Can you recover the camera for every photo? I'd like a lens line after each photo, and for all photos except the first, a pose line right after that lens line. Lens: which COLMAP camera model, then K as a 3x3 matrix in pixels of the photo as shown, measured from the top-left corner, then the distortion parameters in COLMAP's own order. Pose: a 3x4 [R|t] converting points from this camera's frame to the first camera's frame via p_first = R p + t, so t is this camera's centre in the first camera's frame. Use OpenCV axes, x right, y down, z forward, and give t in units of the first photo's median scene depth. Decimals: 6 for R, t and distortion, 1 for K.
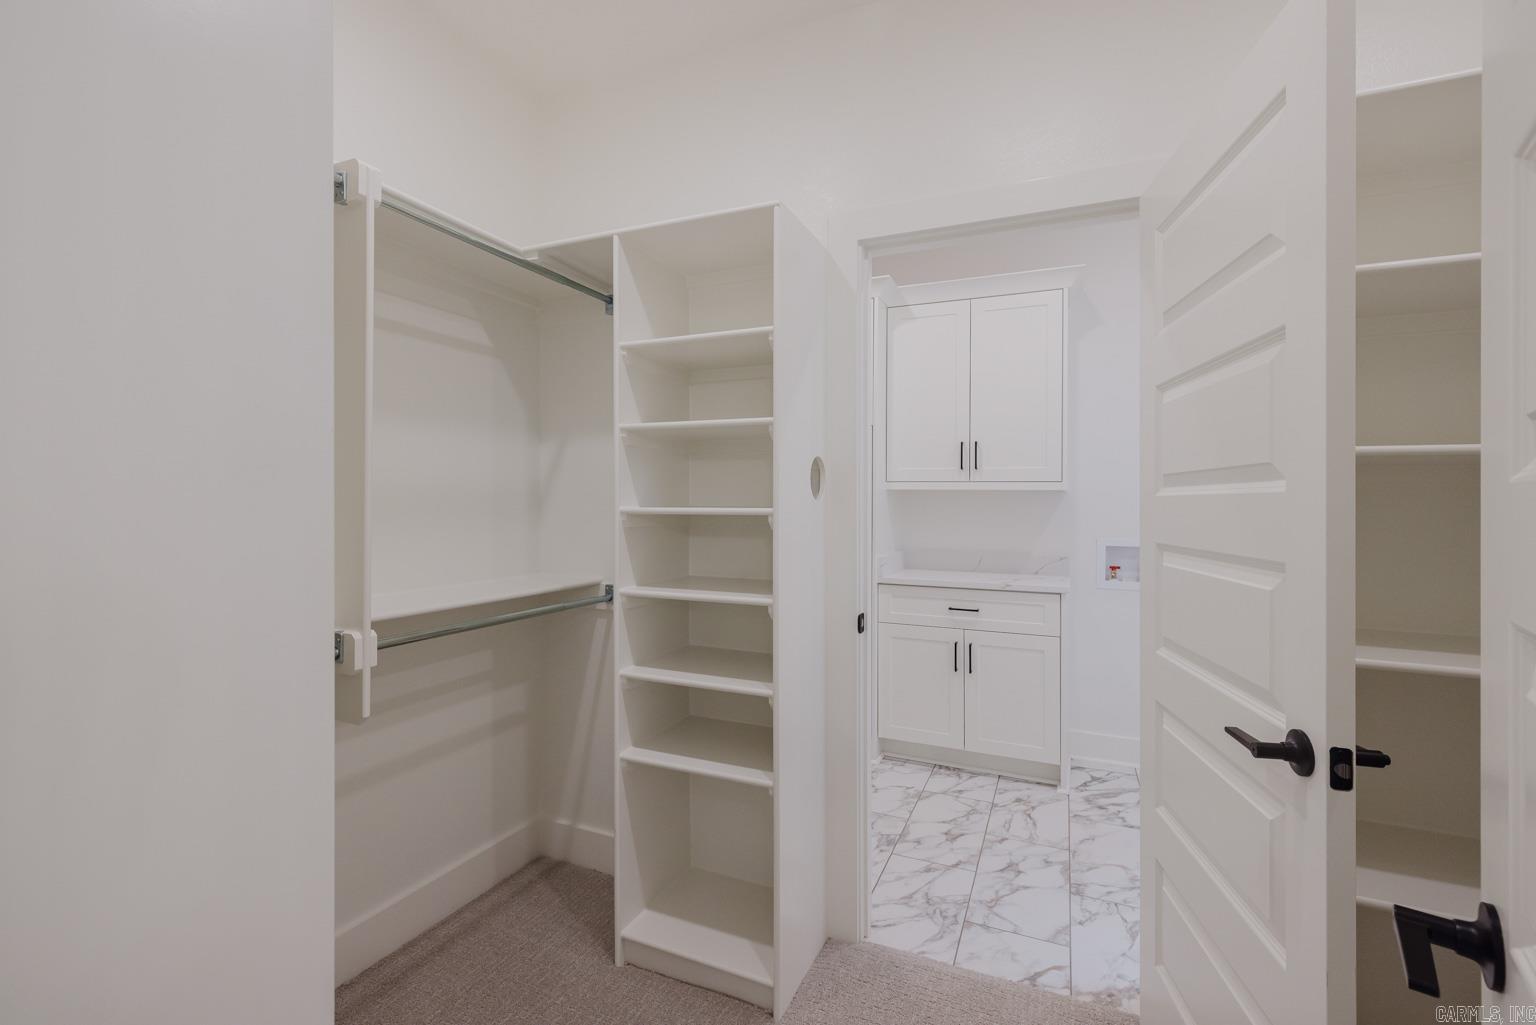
lens RADIAL K [[677.5, 0, 761.9], [0, 677.5, 485.0], [0, 0, 1]] dist [-0.002169, -0.000795]
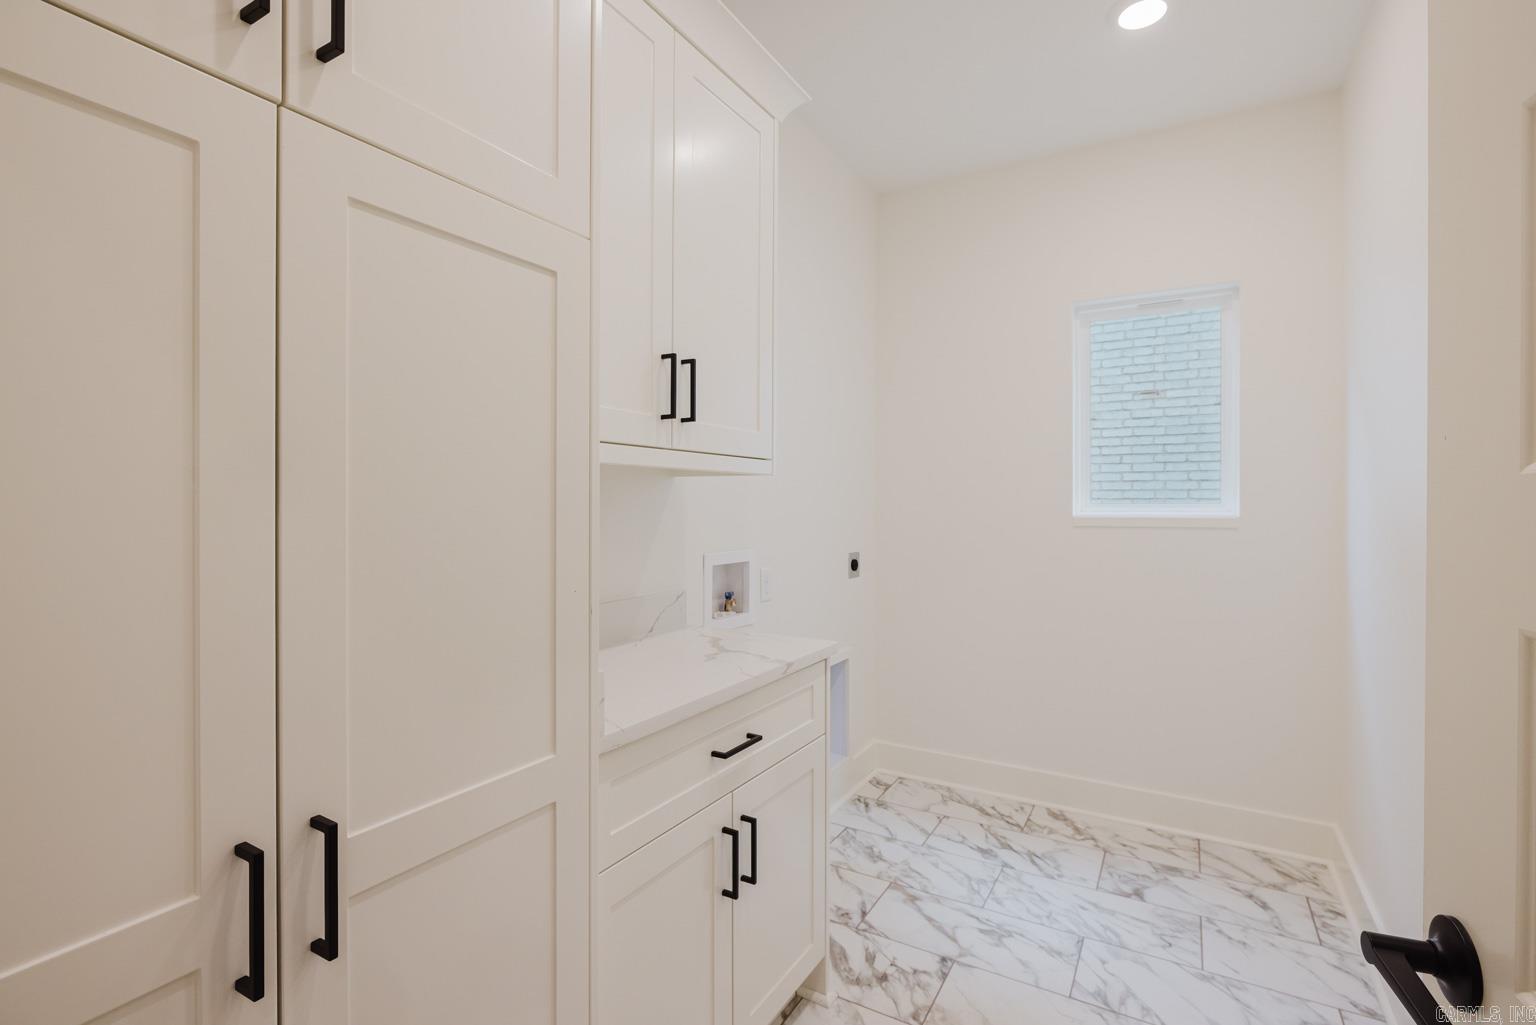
lens RADIAL K [[736.9, 0, 768.1], [0, 736.9, 493.8], [0, 0, 1]] dist [-0.002367, -0.000451]
pose [[0.102589, -0.011904, 0.994653, -0.183515], [-0.020853, 0.999683, 0.014114, 0.016677], [-0.994505, -0.022189, 0.102309, 1.021567]]
